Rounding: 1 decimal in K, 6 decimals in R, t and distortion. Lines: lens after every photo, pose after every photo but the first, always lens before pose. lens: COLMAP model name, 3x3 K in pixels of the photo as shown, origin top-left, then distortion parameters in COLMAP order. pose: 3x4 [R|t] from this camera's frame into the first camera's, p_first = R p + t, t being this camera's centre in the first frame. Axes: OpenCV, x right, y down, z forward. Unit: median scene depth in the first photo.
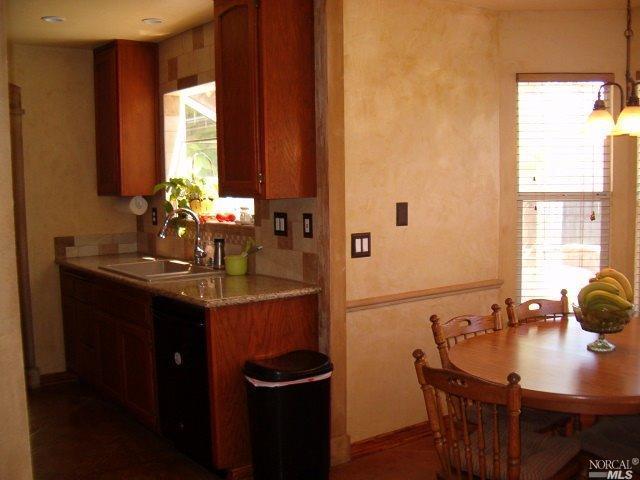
lens RADIAL K [[755.2, 0, 345.3], [0, 755.2, 250.0], [0, 0, 1]] dist [-0.221519, 0.293681]
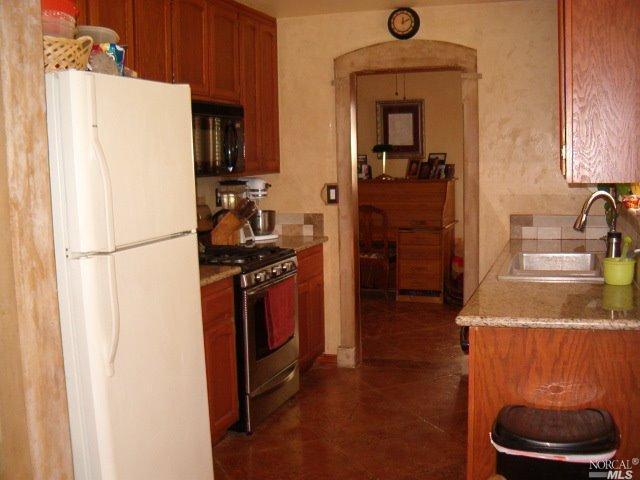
lens RADIAL K [[755.2, 0, 345.3], [0, 755.2, 250.0], [0, 0, 1]] dist [-0.221519, 0.293681]
pose [[0.587048, 0.101478, -0.803167, 0.319083], [-0.065757, 0.994811, 0.077628, -0.044806], [0.806877, 0.007243, 0.590675, 0.423349]]
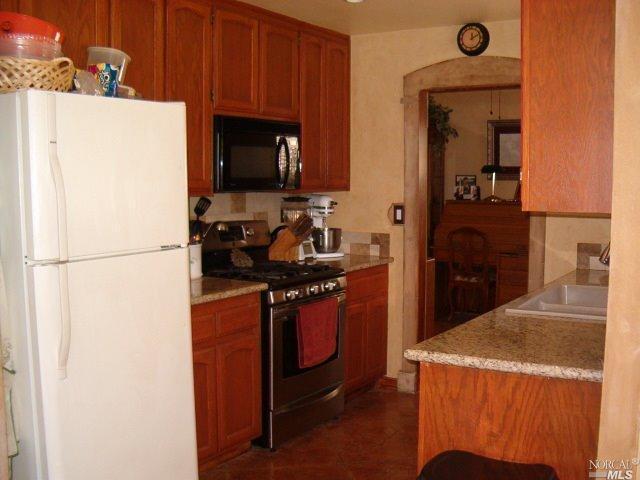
lens RADIAL K [[755.2, 0, 345.3], [0, 755.2, 250.0], [0, 0, 1]] dist [-0.221519, 0.293681]
pose [[0.378331, 0.106025, -0.919578, 0.397351], [-0.097207, 0.992477, 0.074438, -0.065520], [0.920552, 0.061227, 0.385791, 0.612961]]
